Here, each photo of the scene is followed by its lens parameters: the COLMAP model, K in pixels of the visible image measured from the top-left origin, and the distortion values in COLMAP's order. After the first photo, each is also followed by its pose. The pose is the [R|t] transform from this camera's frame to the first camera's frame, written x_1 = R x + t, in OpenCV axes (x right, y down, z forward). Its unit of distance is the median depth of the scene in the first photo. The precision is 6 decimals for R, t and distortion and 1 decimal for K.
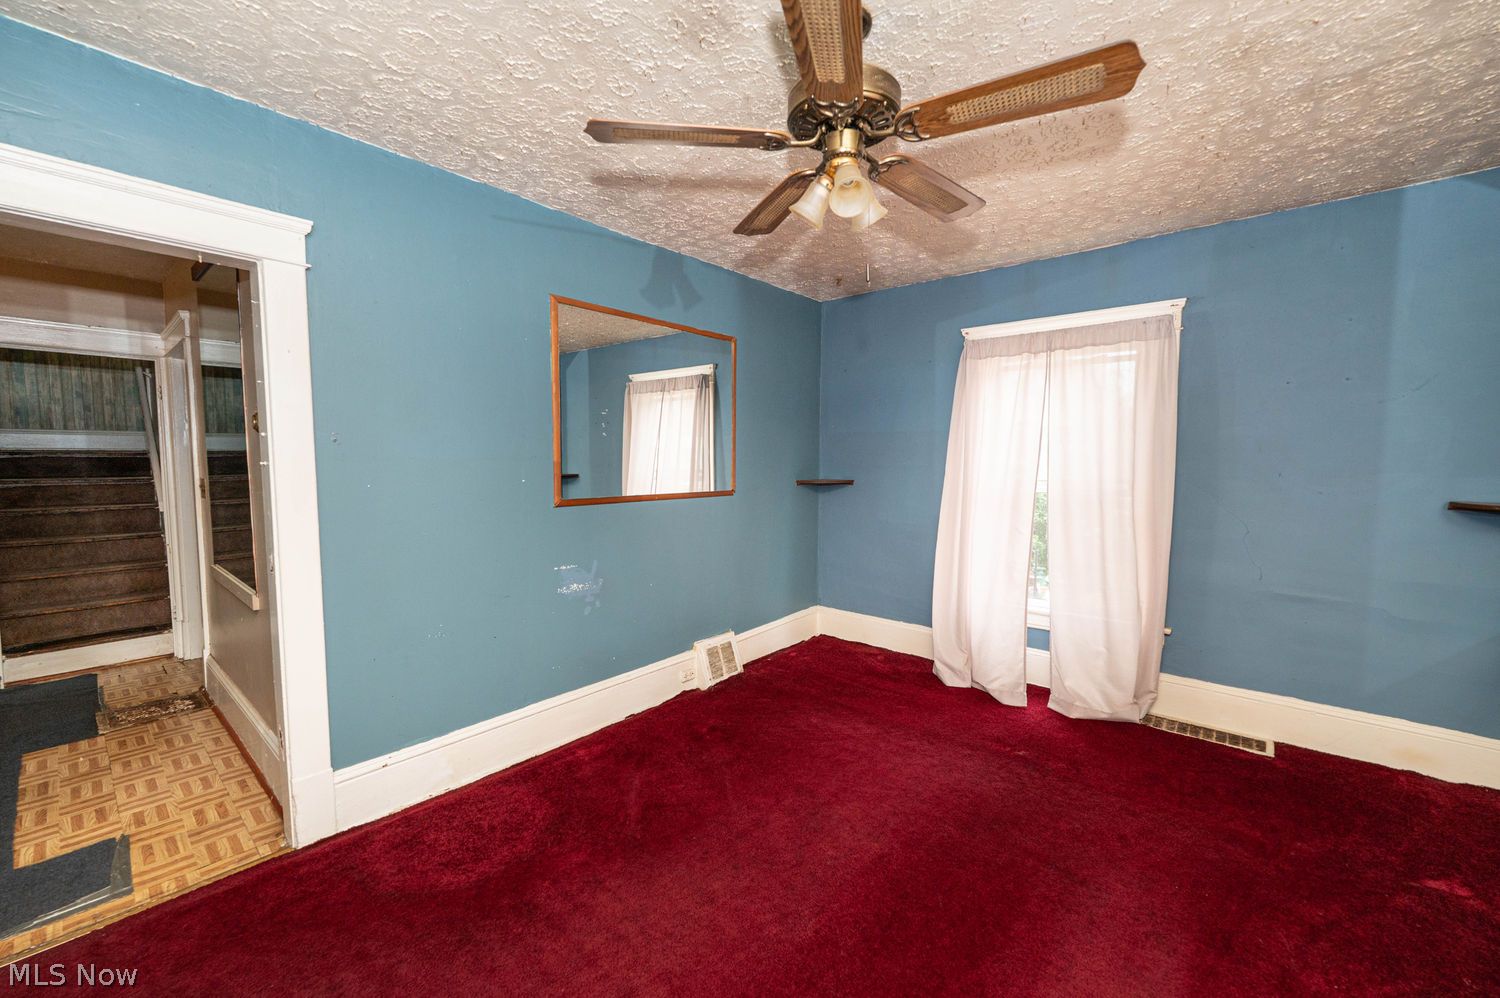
lens RADIAL K [[585.5, 0, 750.0], [0, 585.5, 499.0], [0, 0, 1]] dist [-0.001265, -0.000114]
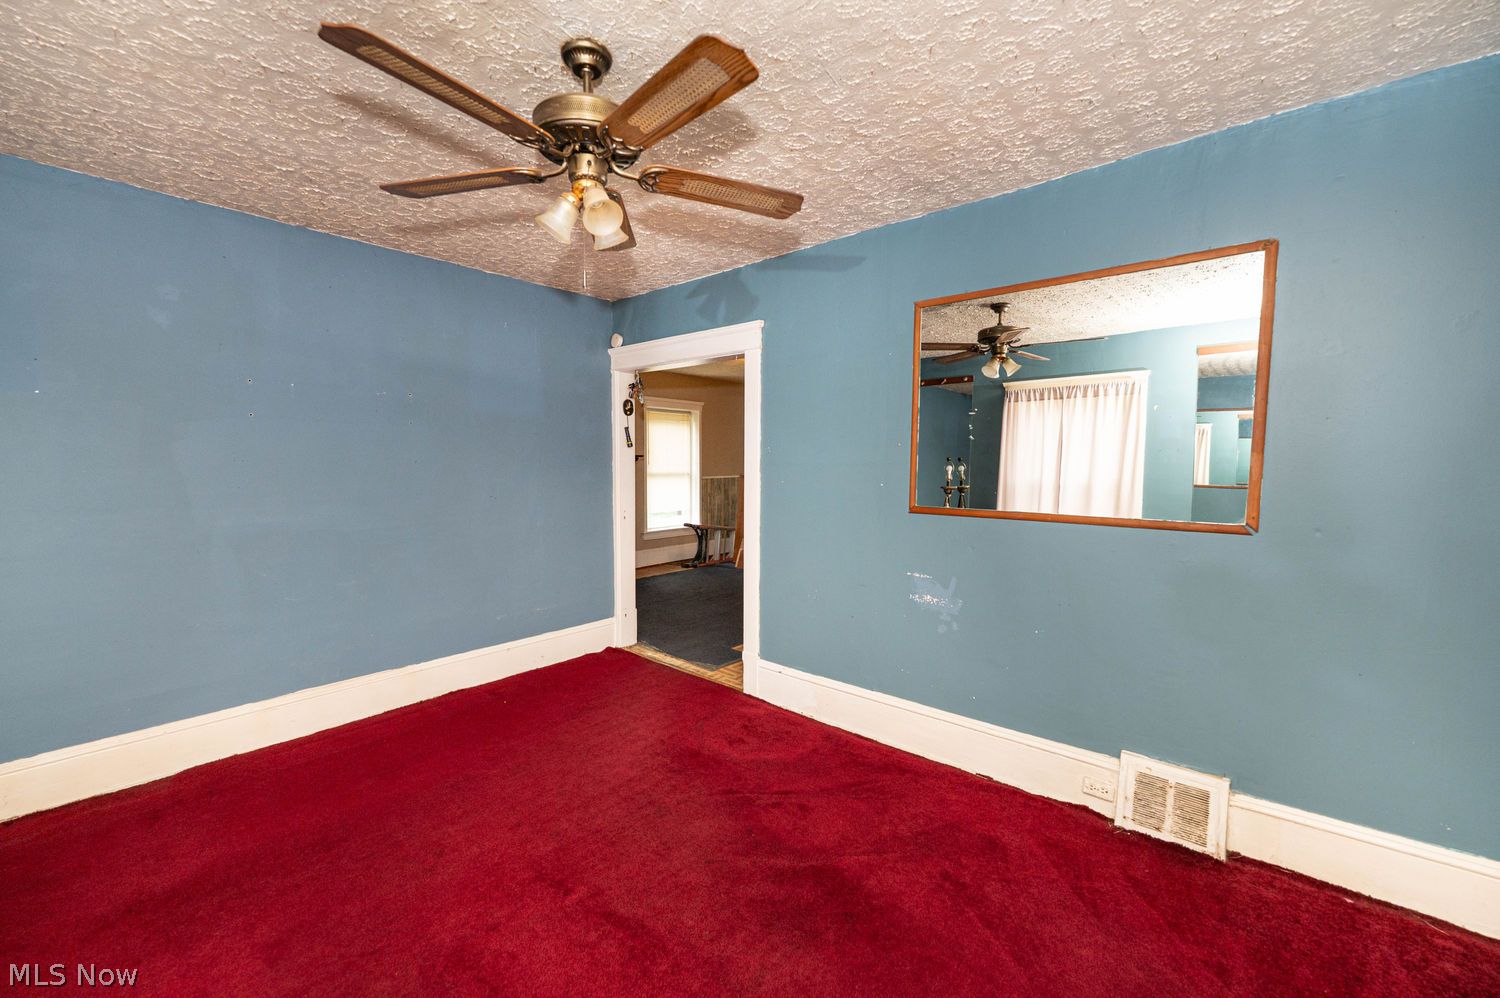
lens RADIAL K [[598.7, 0, 750.0], [0, 598.7, 499.0], [0, 0, 1]] dist [-0.001526, 0.000154]
pose [[-0.000391, 0.056616, -0.998396, 0.566494], [-0.074412, 0.995626, 0.056488, -0.038705], [0.997227, 0.074315, 0.003823, 0.585685]]
